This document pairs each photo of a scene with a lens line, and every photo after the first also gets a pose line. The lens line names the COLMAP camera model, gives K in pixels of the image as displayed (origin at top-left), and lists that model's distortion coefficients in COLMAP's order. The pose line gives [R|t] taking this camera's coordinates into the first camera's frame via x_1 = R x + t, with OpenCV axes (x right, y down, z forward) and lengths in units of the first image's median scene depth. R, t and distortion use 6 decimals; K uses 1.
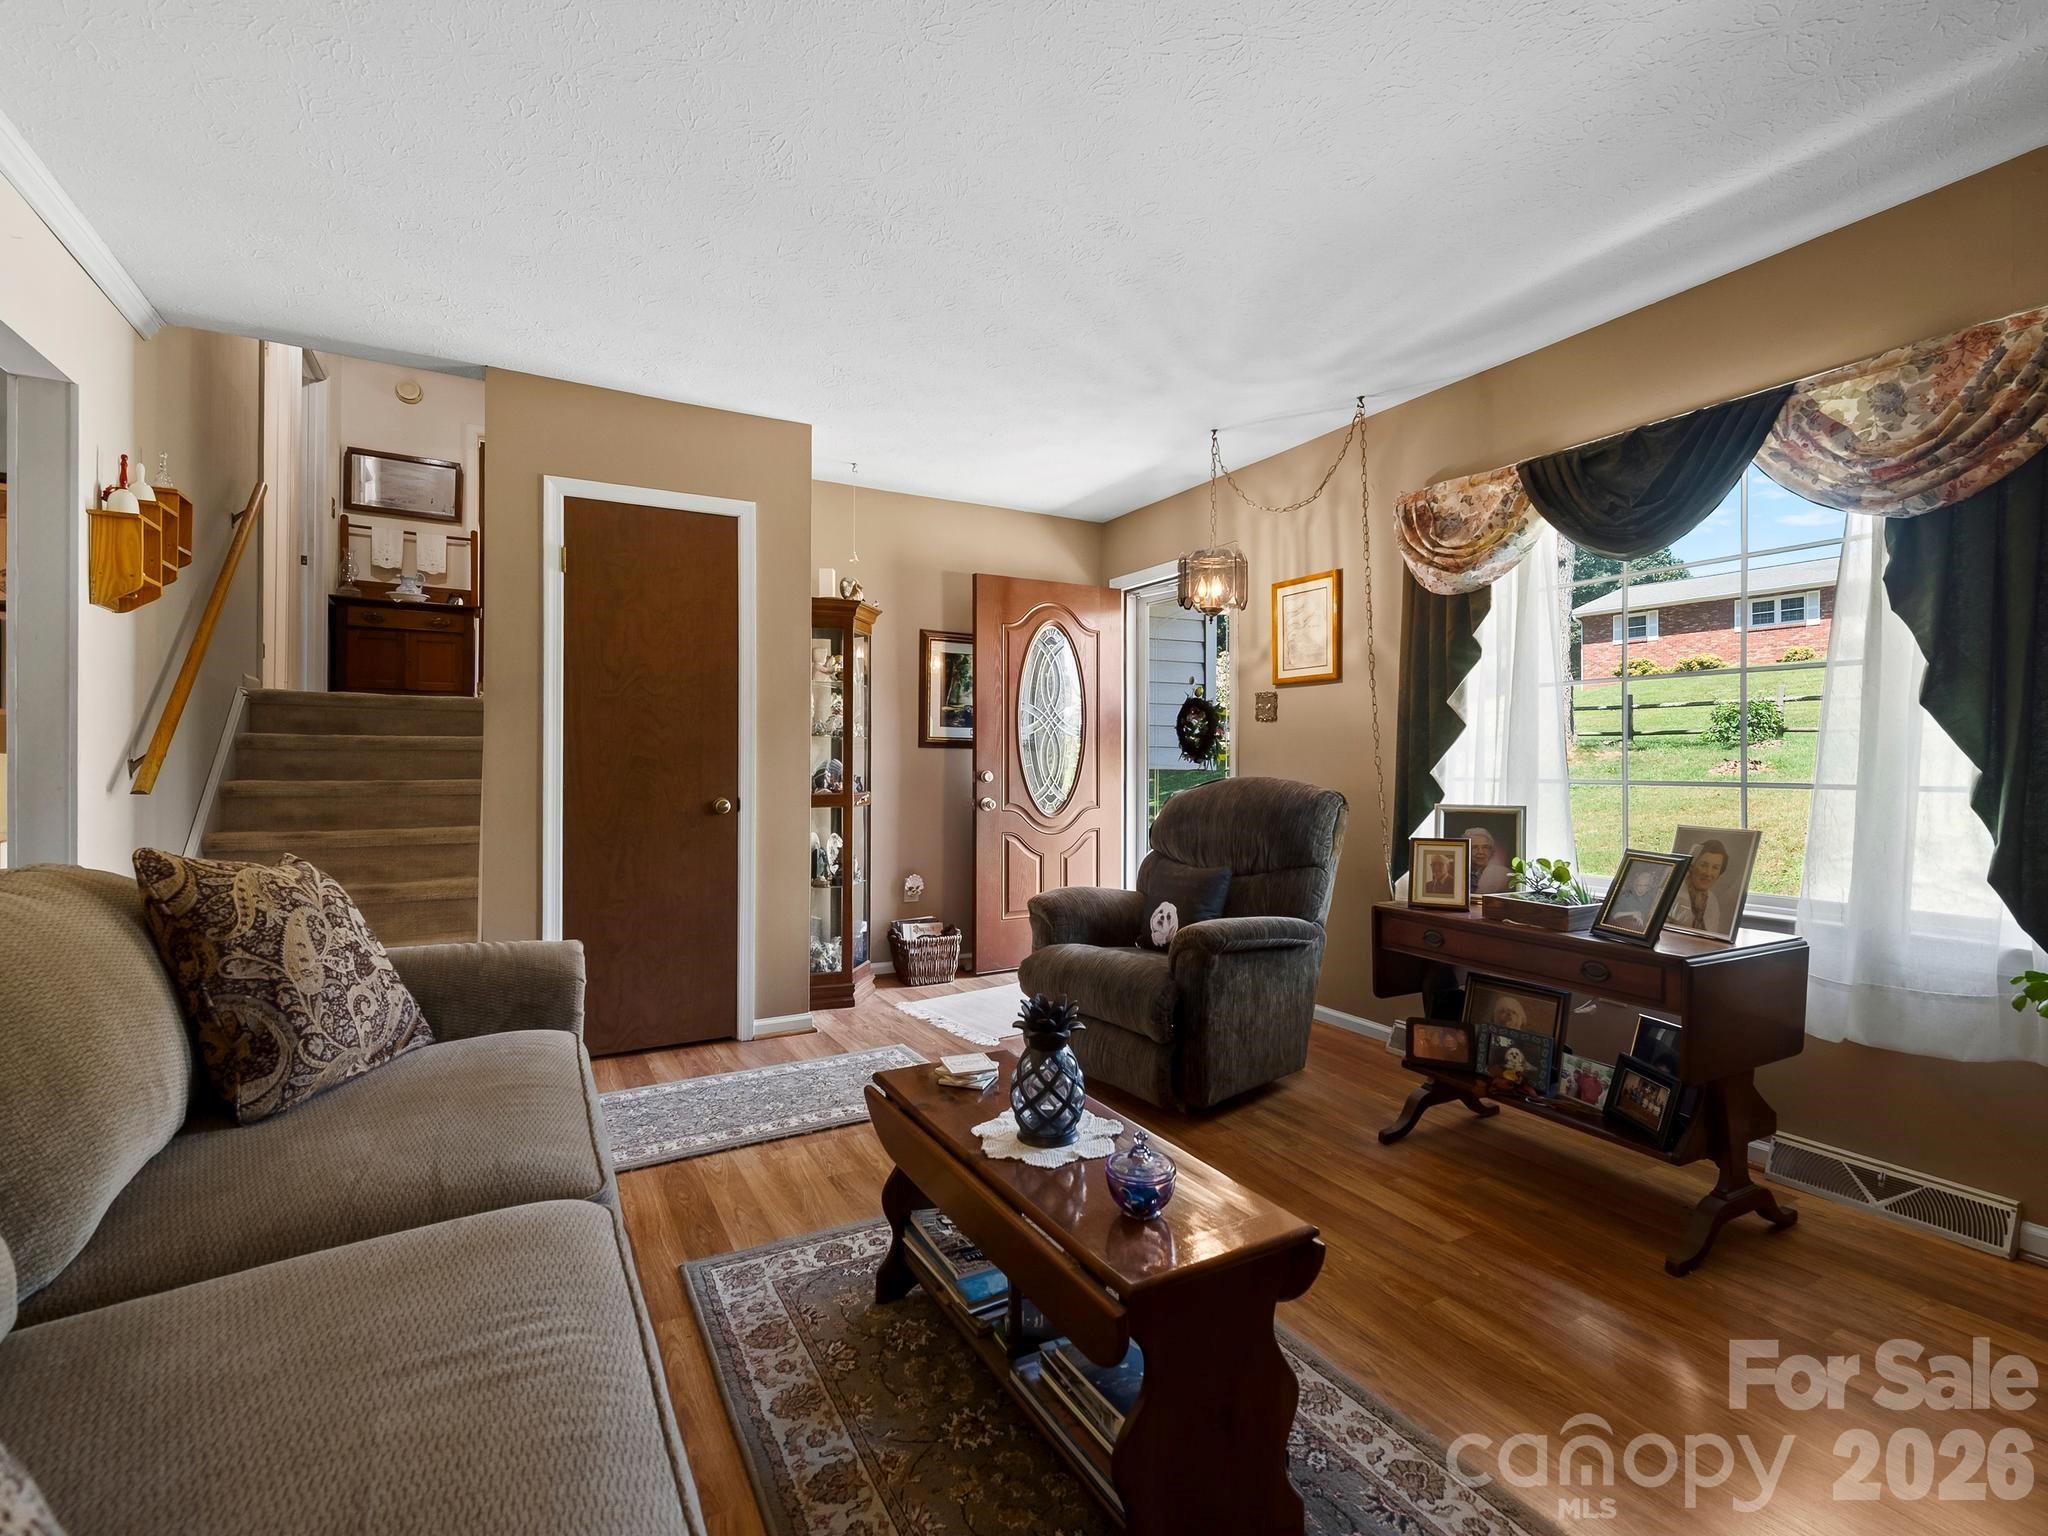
lens RADIAL K [[948.6, 0, 1020.1], [0, 948.6, 740.2], [0, 0, 1]] dist [0.026628, 0.000137]
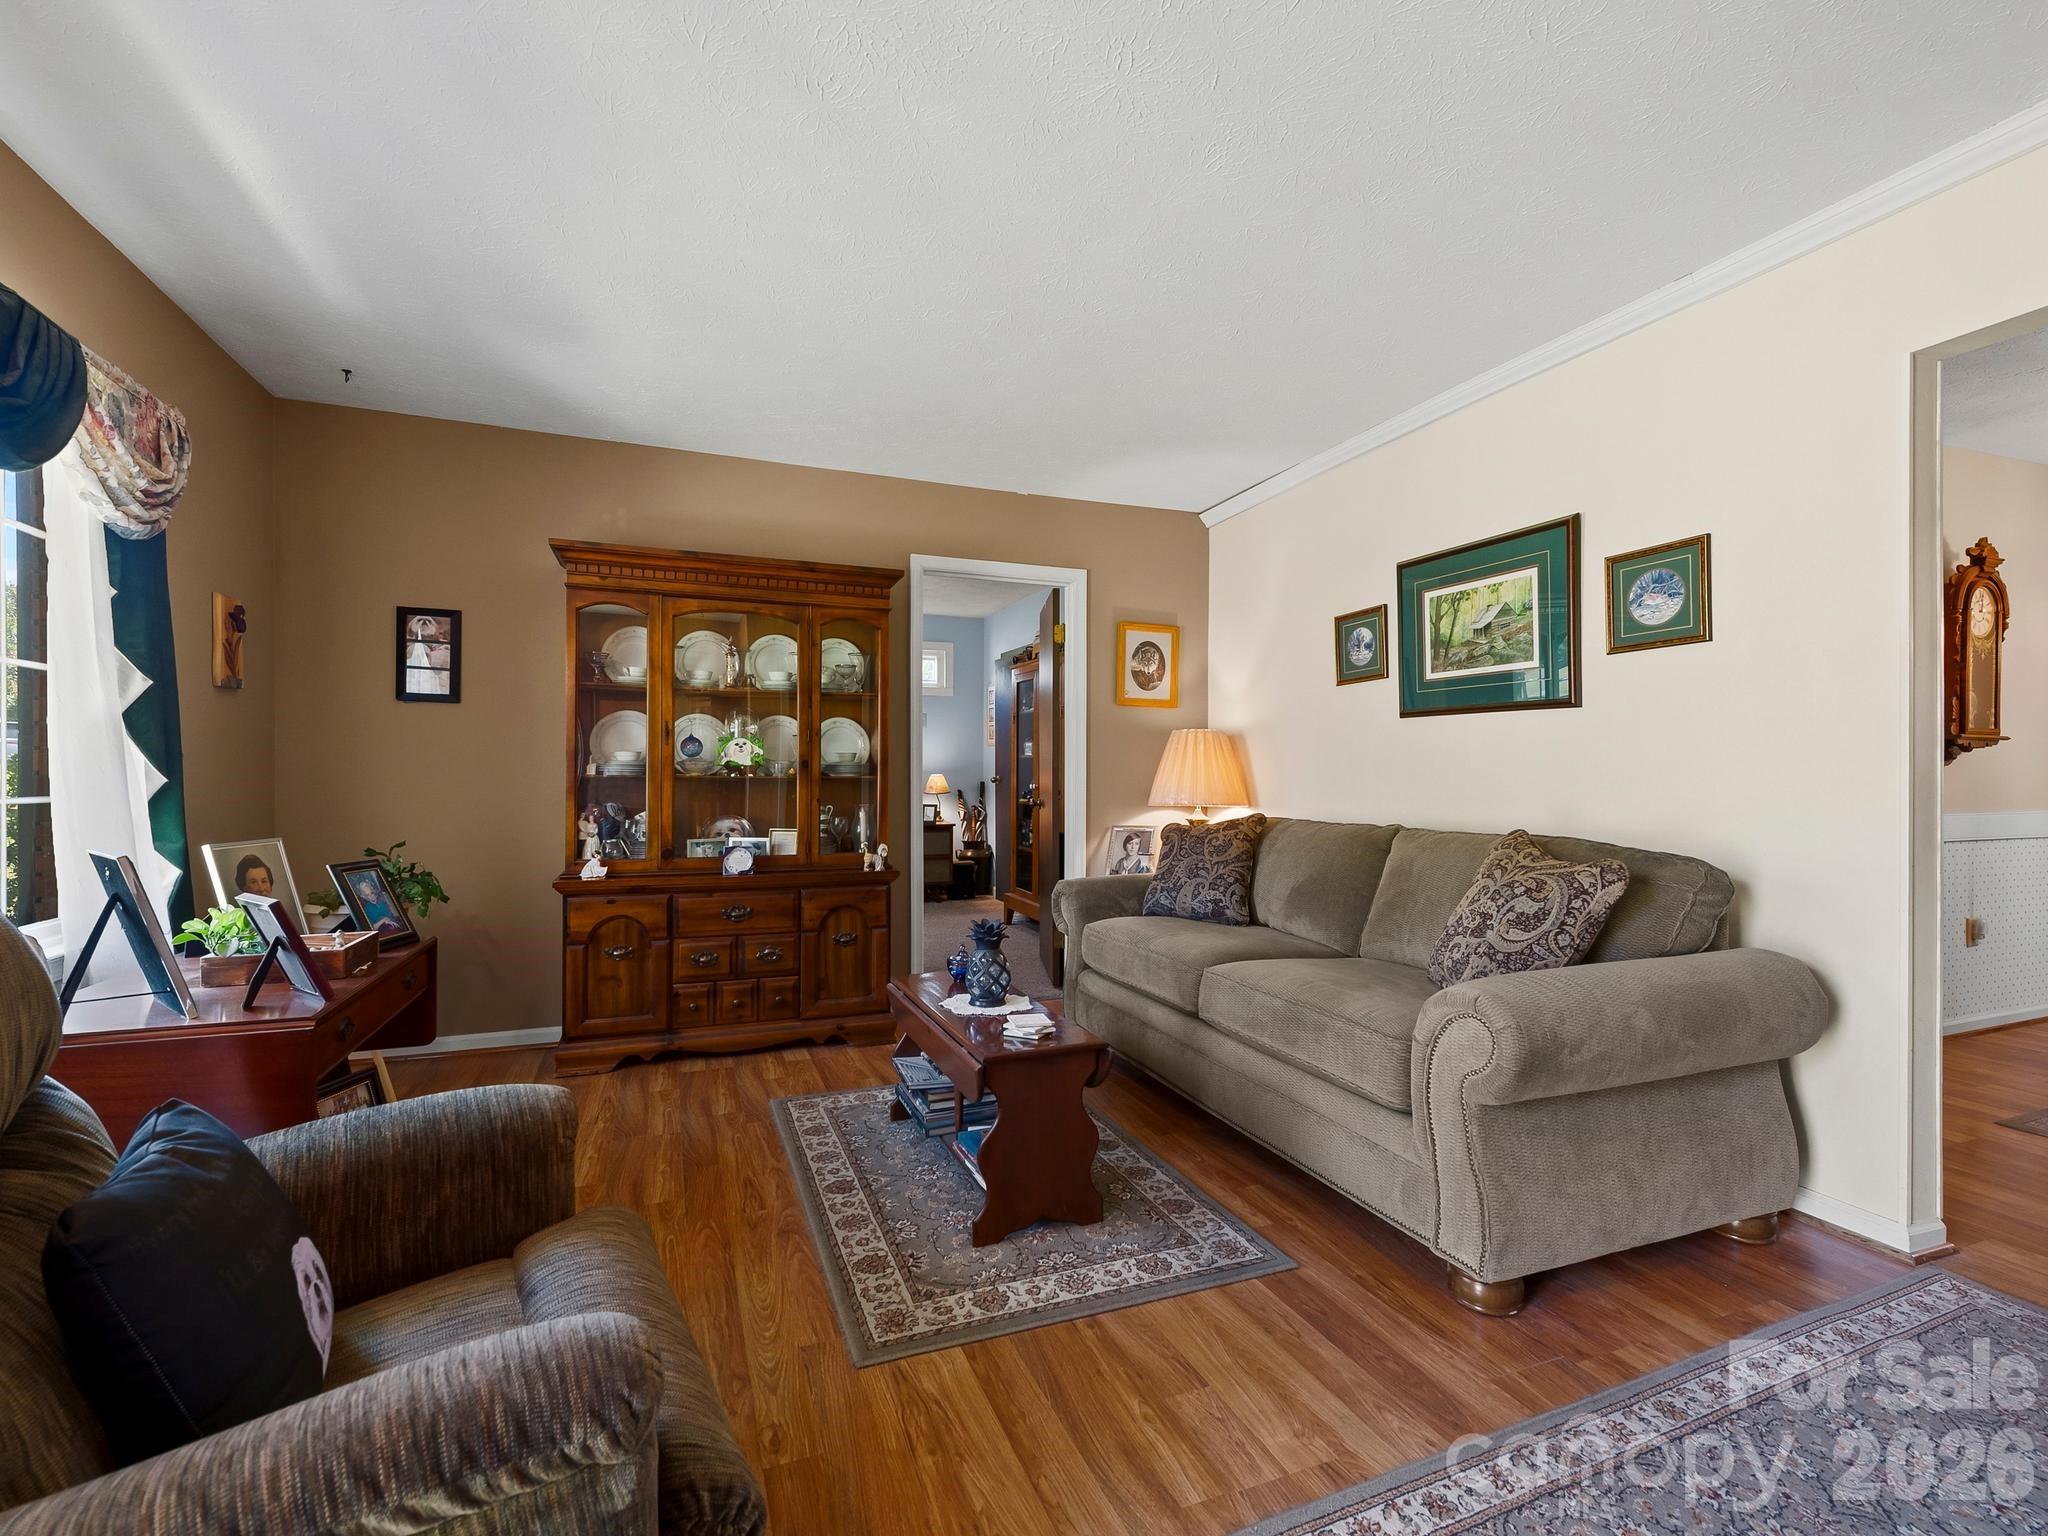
lens RADIAL K [[913.4, 0, 1024.0], [0, 913.4, 768.0], [0, 0, 1]] dist [0.017544, -0.000821]
pose [[-0.991565, -0.005037, 0.129512, -0.166925], [-0.008190, 0.999683, -0.023818, 0.032709], [-0.129351, -0.024678, -0.991292, 1.830358]]
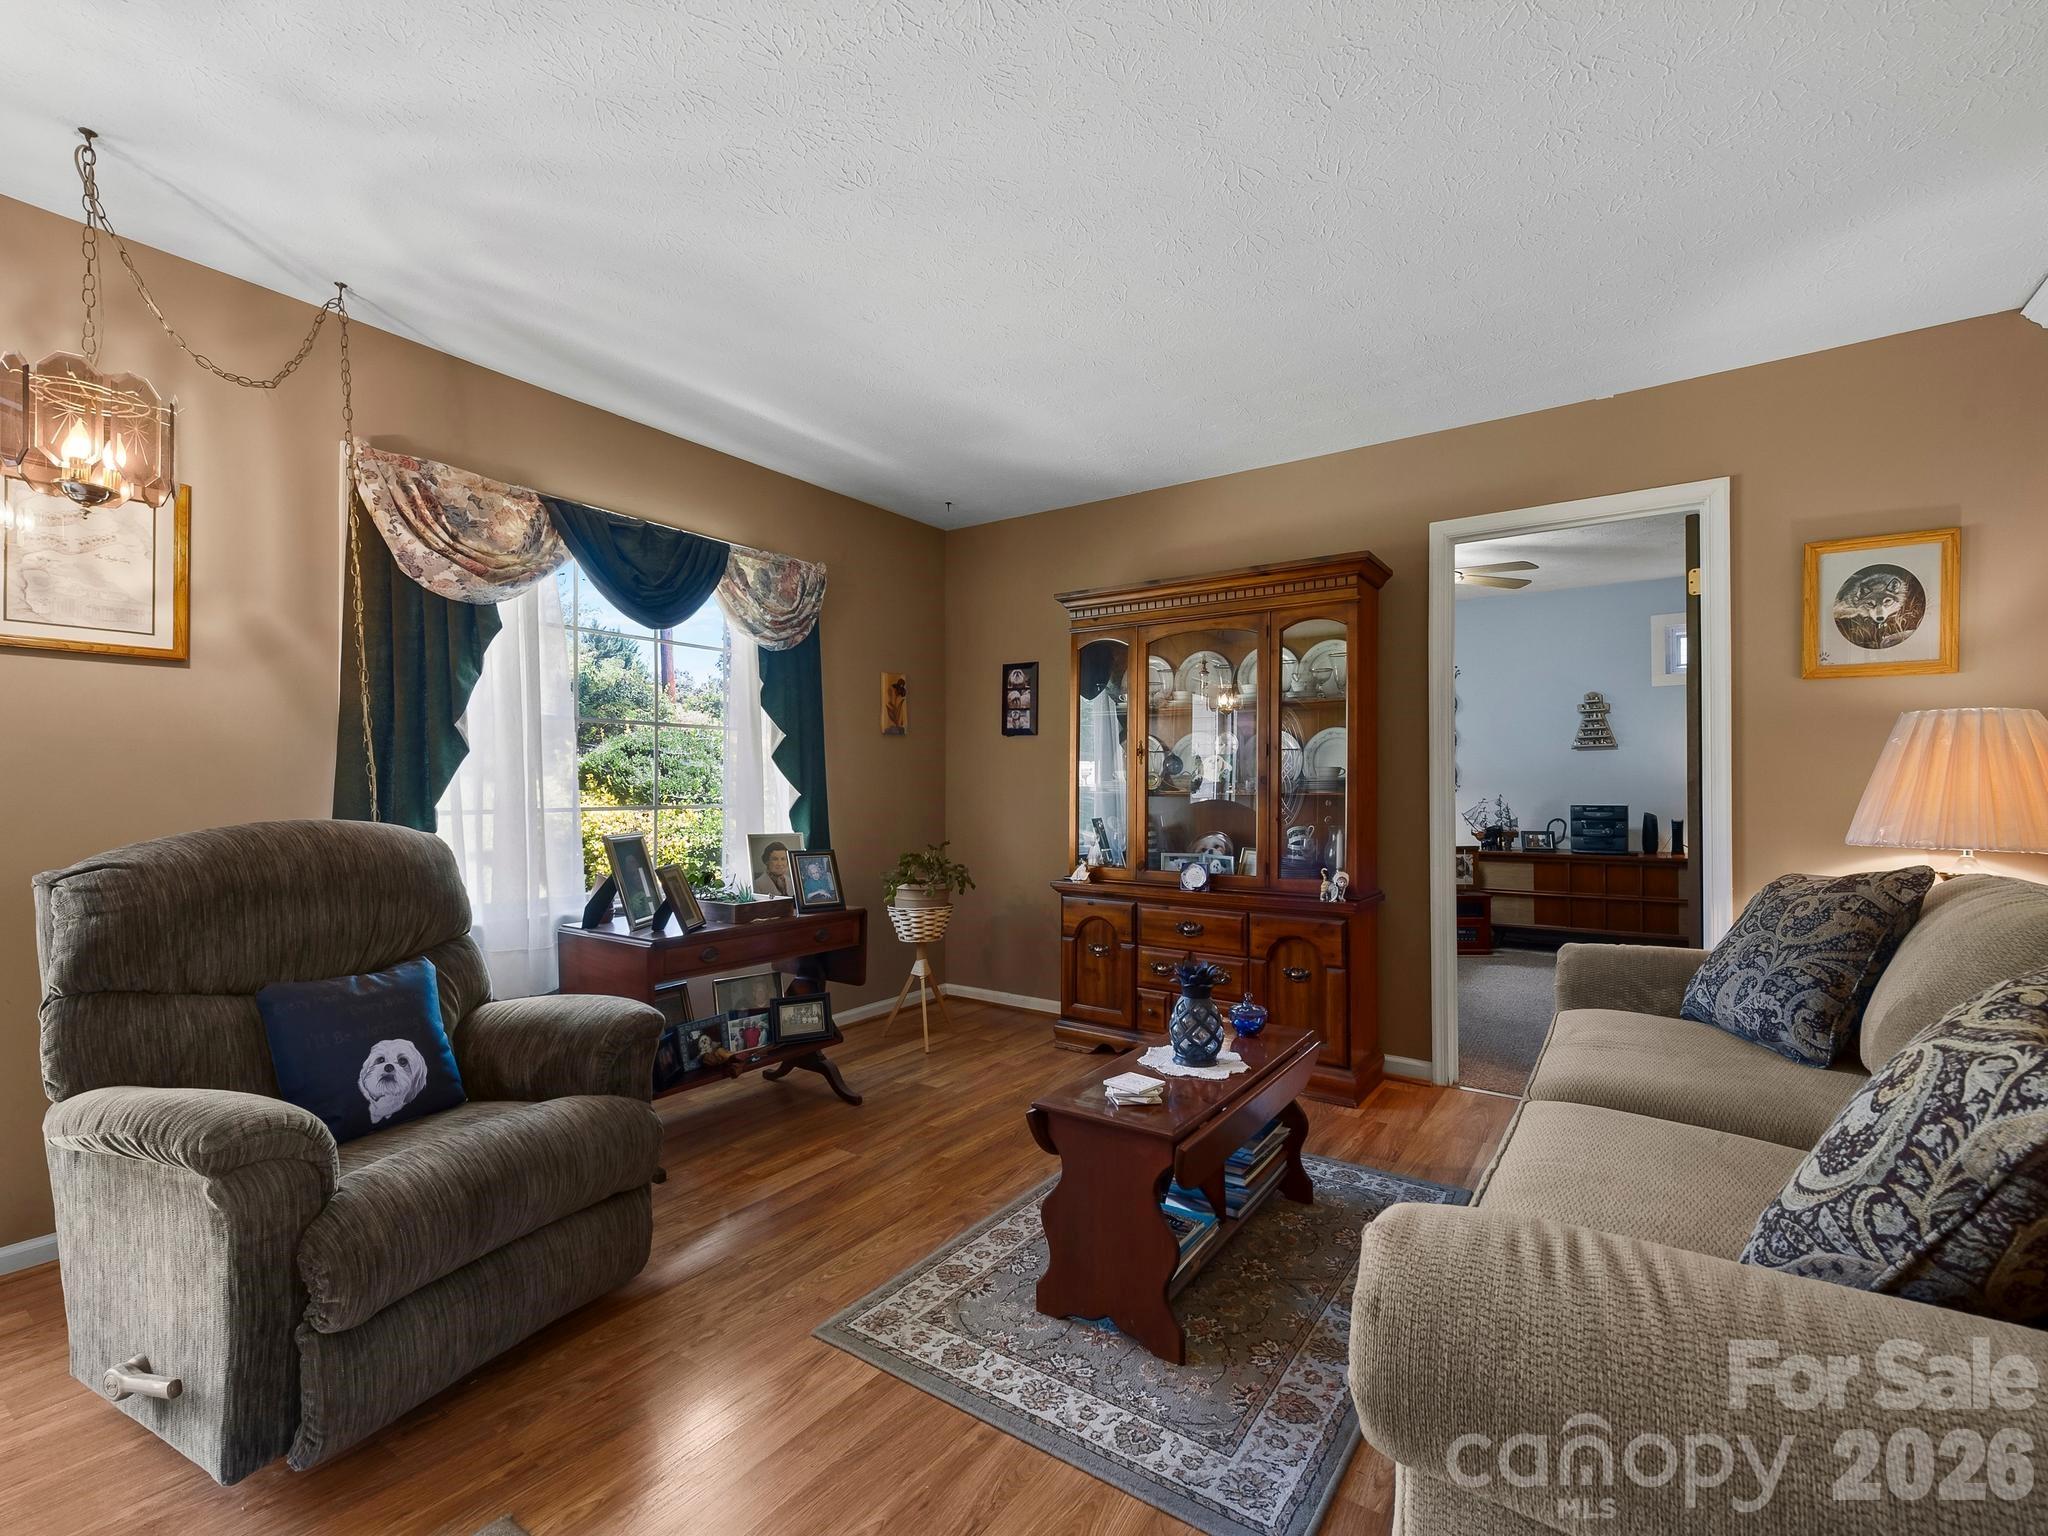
lens RADIAL K [[913.4, 0, 1024.0], [0, 913.4, 768.0], [0, 0, 1]] dist [0.017544, -0.000821]
pose [[-0.451498, 0.015728, 0.892133, -0.755808], [-0.018516, 0.999464, -0.026991, 0.018637], [-0.892080, -0.028706, -0.450965, 1.315238]]
